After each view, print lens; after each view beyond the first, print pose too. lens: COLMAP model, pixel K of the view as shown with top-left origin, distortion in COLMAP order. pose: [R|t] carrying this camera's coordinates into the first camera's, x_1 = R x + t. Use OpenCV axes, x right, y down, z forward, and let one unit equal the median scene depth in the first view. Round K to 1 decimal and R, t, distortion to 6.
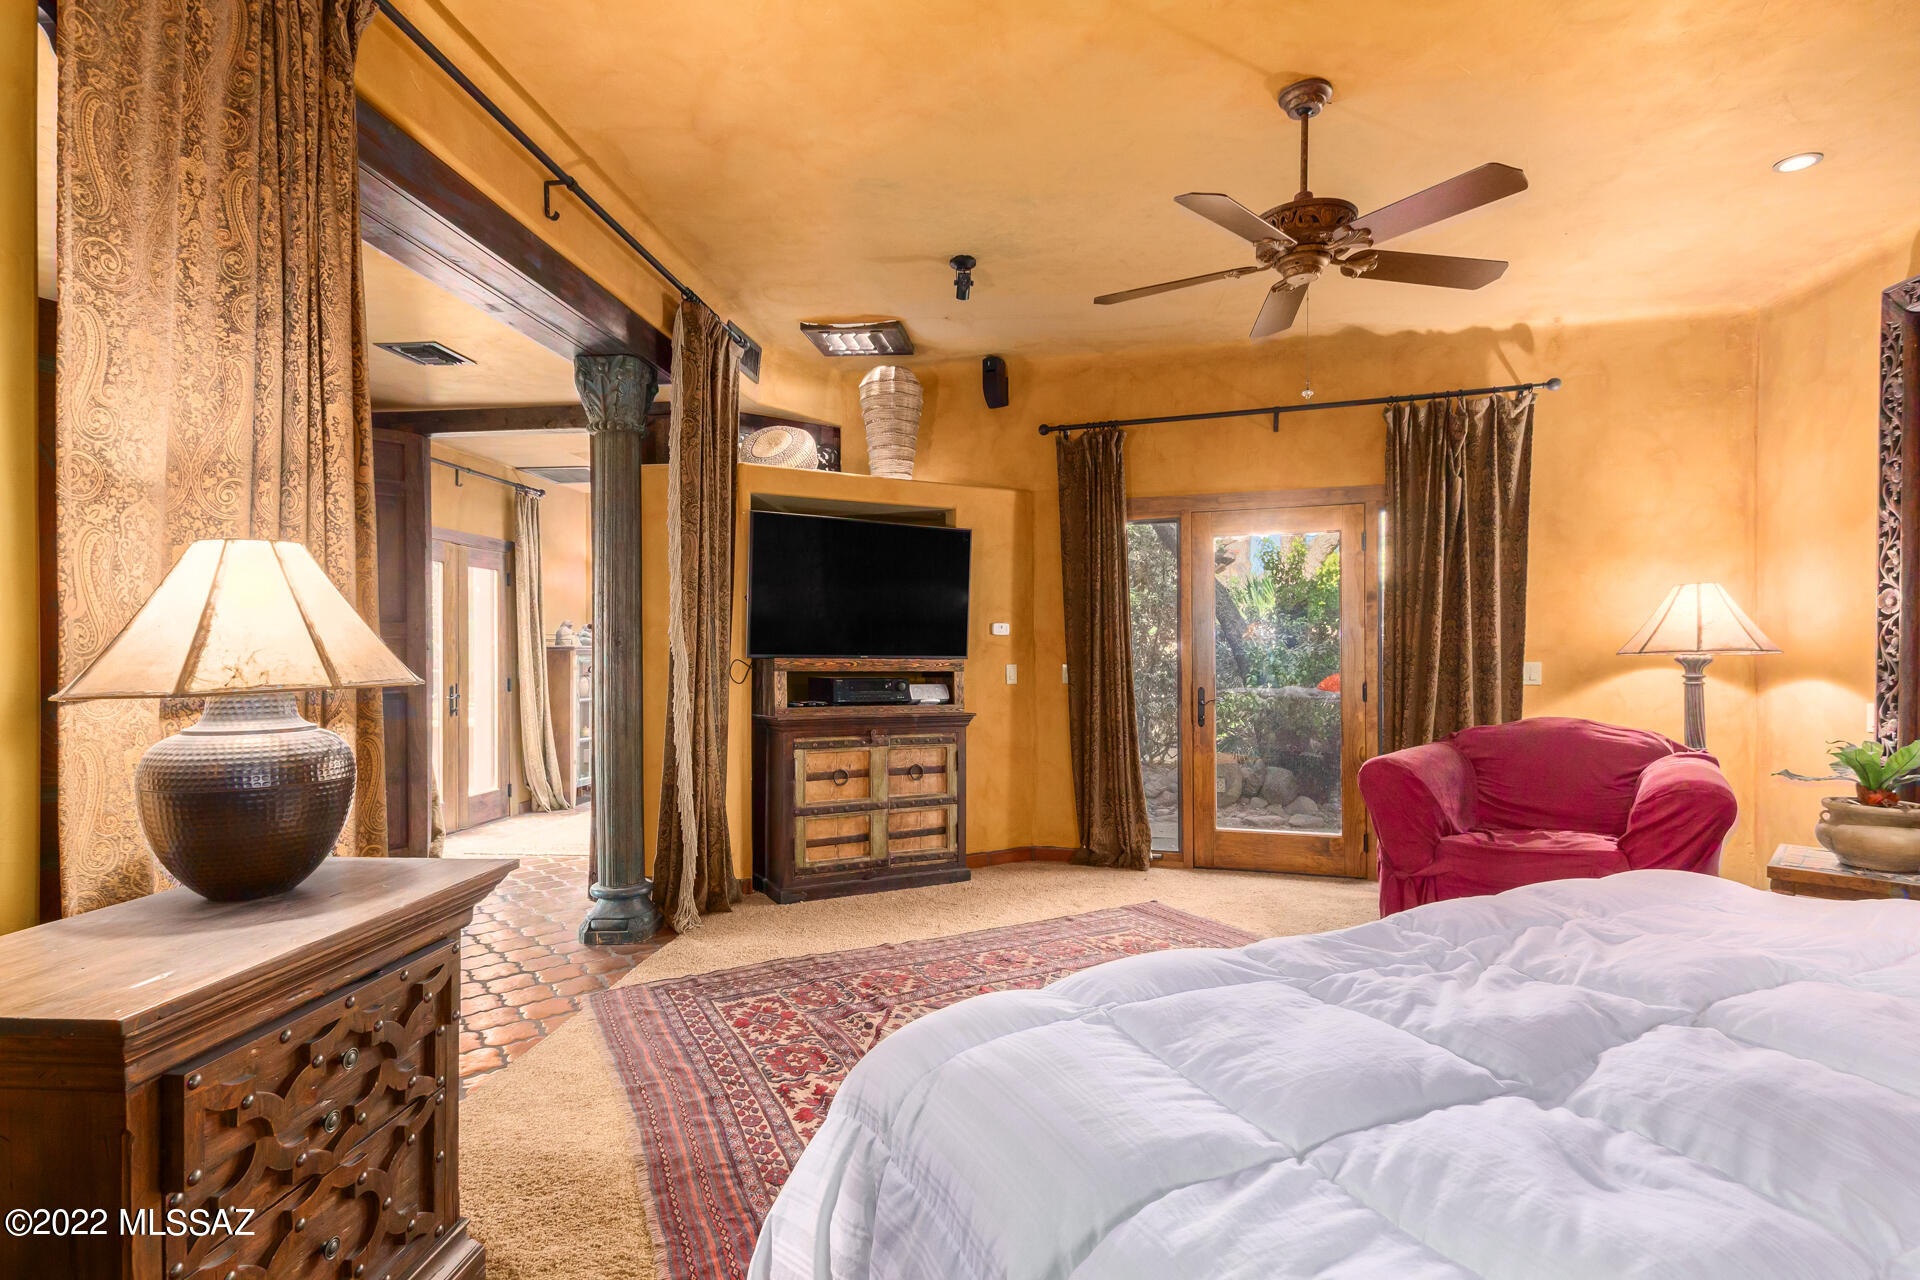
lens RADIAL K [[942.5, 0, 960.0], [0, 942.5, 640.0], [0, 0, 1]] dist [-0.000116, -0.000068]
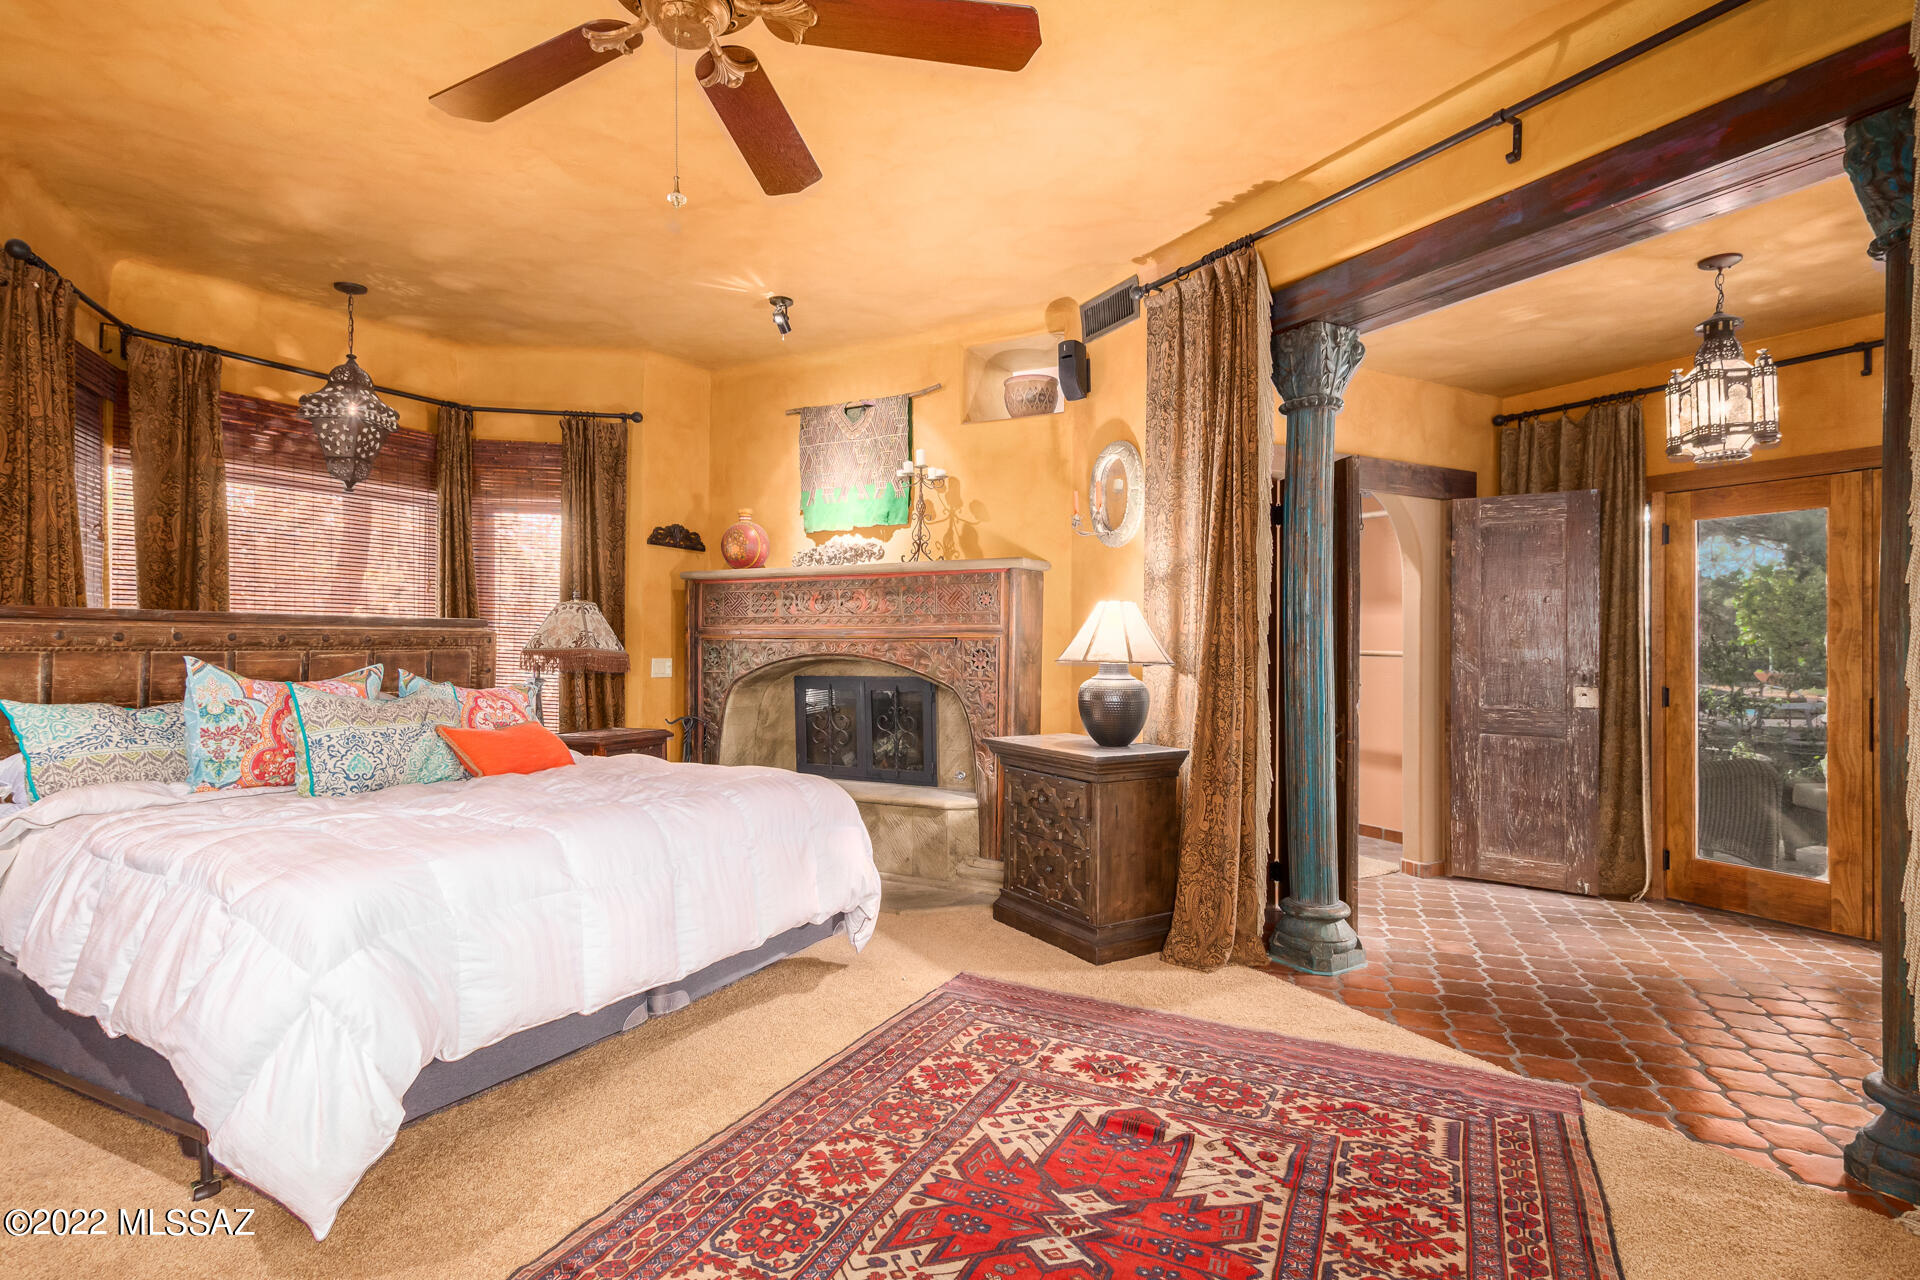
lens RADIAL K [[942.5, 0, 960.0], [0, 942.5, 640.0], [0, 0, 1]] dist [-0.000116, -0.000068]
pose [[-0.815432, 0.002031, -0.578849, 0.489596], [0.005185, 0.999979, -0.003795, 0.003139], [0.578829, -0.006096, -0.815426, 1.378738]]
